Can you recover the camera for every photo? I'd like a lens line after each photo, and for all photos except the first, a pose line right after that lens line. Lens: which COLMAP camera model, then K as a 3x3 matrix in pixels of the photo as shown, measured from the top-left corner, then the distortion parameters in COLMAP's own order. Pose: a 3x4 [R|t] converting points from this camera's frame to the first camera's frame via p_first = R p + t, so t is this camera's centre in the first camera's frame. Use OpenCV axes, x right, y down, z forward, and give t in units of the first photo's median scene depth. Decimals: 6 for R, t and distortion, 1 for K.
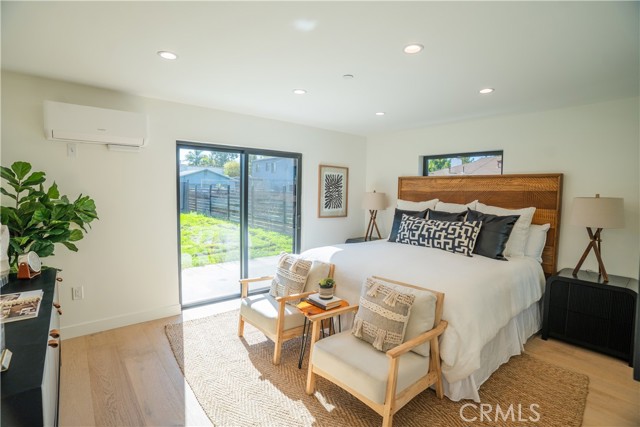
lens RADIAL K [[311.7, 0, 317.6], [0, 311.7, 211.0], [0, 0, 1]] dist [-0.047441, 0.000670]
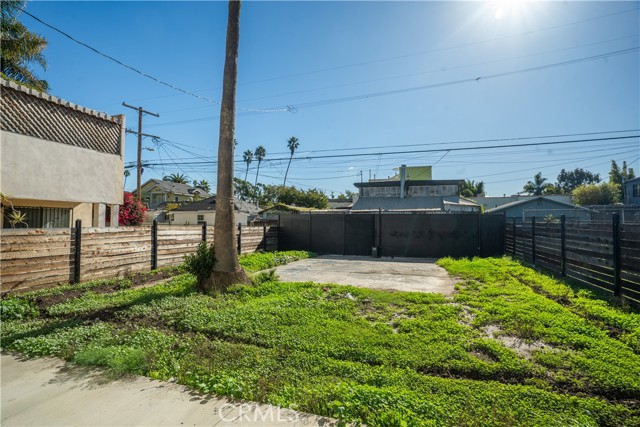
lens RADIAL K [[311.7, 0, 317.6], [0, 311.7, 211.0], [0, 0, 1]] dist [-0.047441, 0.000670]
pose [[0.533081, -0.043105, -0.844966, -0.052472], [-0.055084, 0.994814, -0.085501, -0.016694], [0.844269, 0.092122, 0.527942, 0.293423]]
